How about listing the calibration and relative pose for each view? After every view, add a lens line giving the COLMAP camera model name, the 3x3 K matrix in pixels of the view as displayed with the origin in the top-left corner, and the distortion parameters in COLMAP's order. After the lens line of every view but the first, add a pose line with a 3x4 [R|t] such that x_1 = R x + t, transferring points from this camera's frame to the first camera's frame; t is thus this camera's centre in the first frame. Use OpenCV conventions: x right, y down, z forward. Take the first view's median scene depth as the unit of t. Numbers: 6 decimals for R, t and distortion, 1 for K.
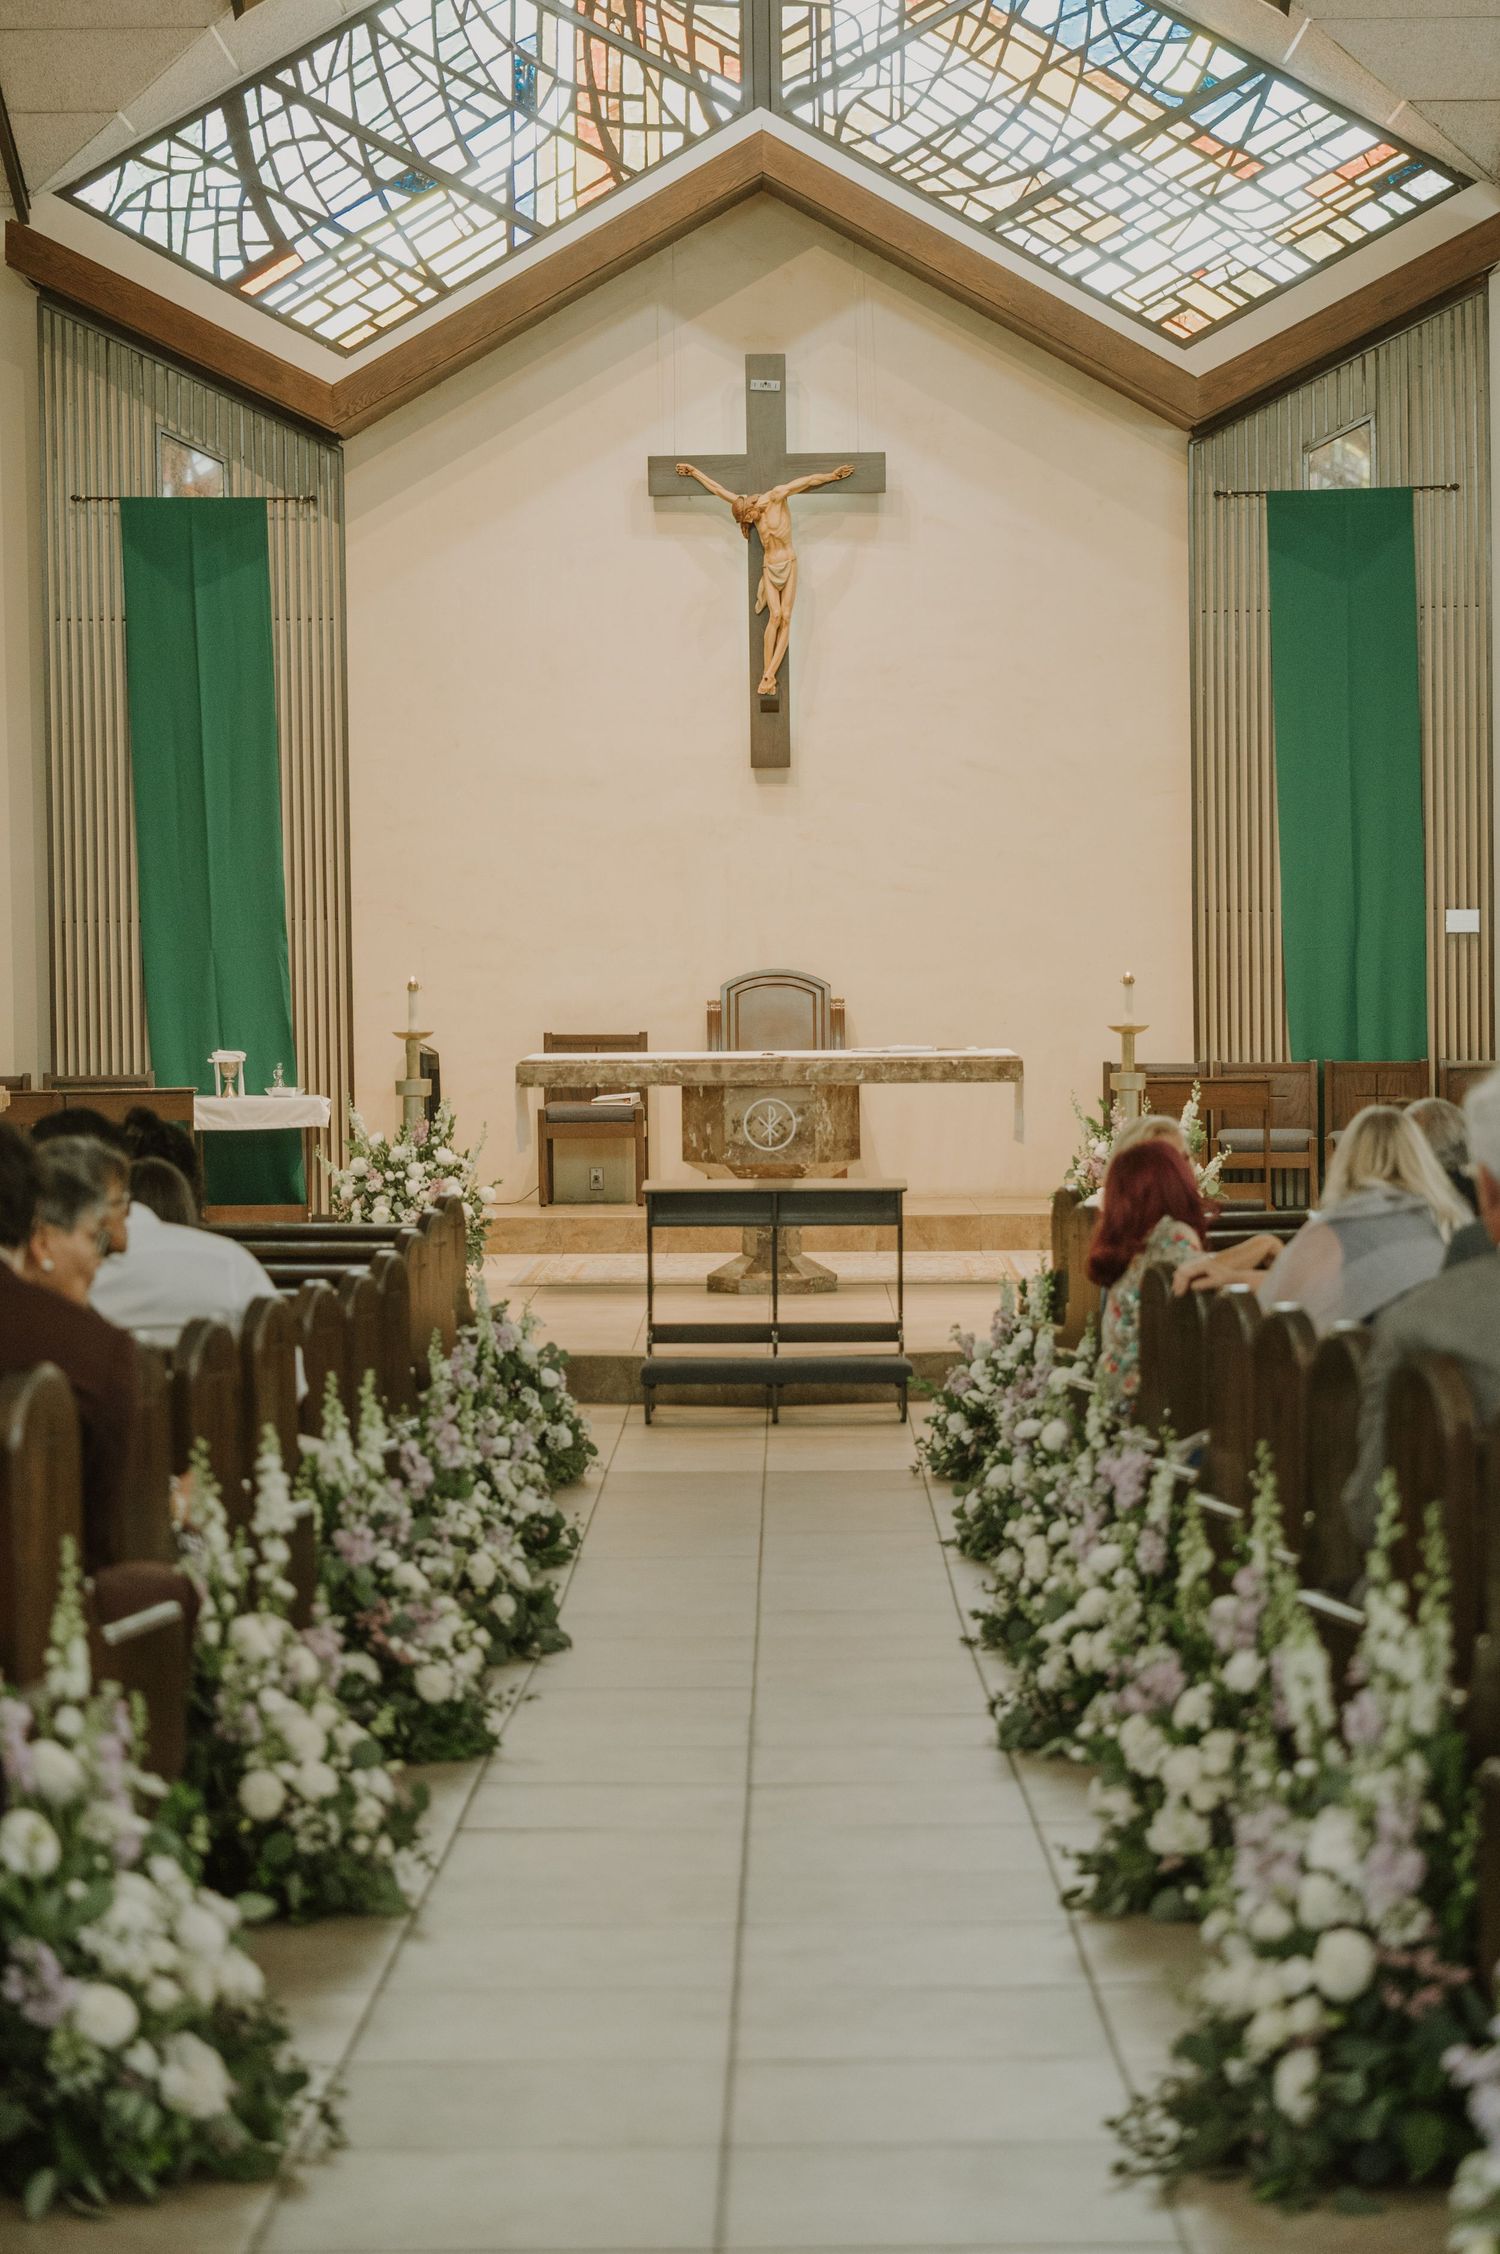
lens RADIAL K [[4764.4, 0, 750.3], [0, 4764.4, 1127.5], [0, 0, 1]] dist [0.003420, 0.000000]
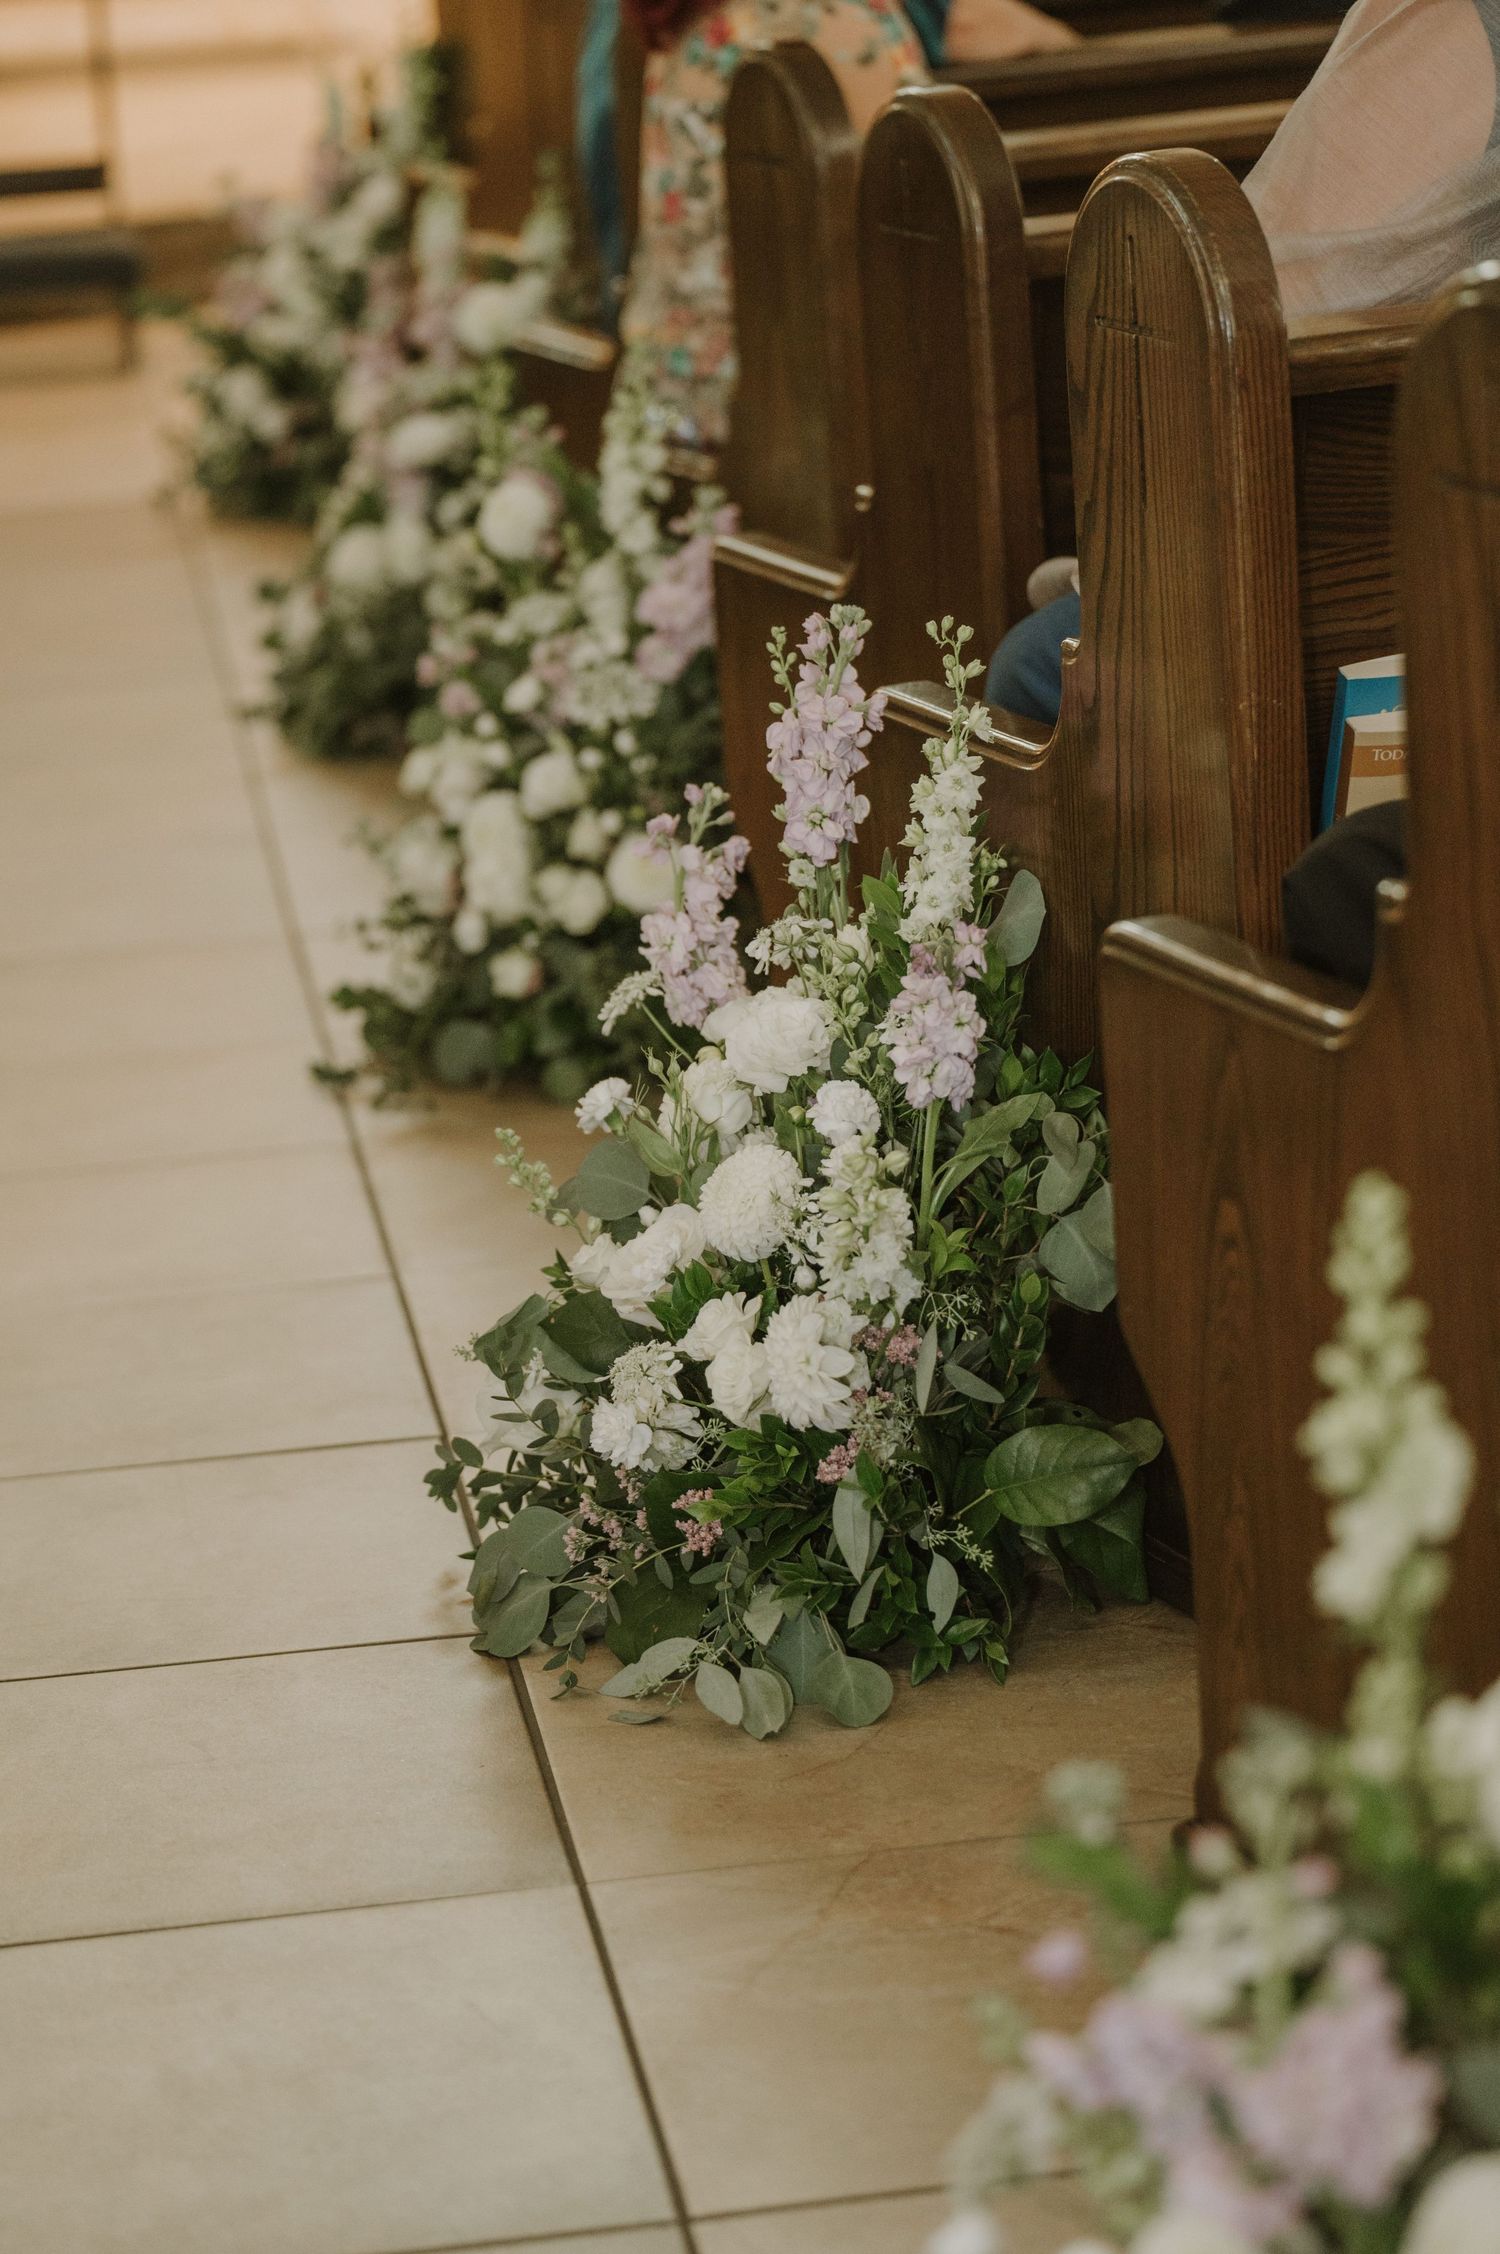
lens RADIAL K [[6143.1, 0, 752.0], [0, 6143.1, 1126.3], [0, 0, 1]] dist [0.336858, 0.000000]
pose [[0.989532, -0.088405, 0.114067, 0.022303], [0.062123, 0.974363, 0.216233, 0.006783], [-0.130259, -0.206883, 0.969656, 0.514849]]
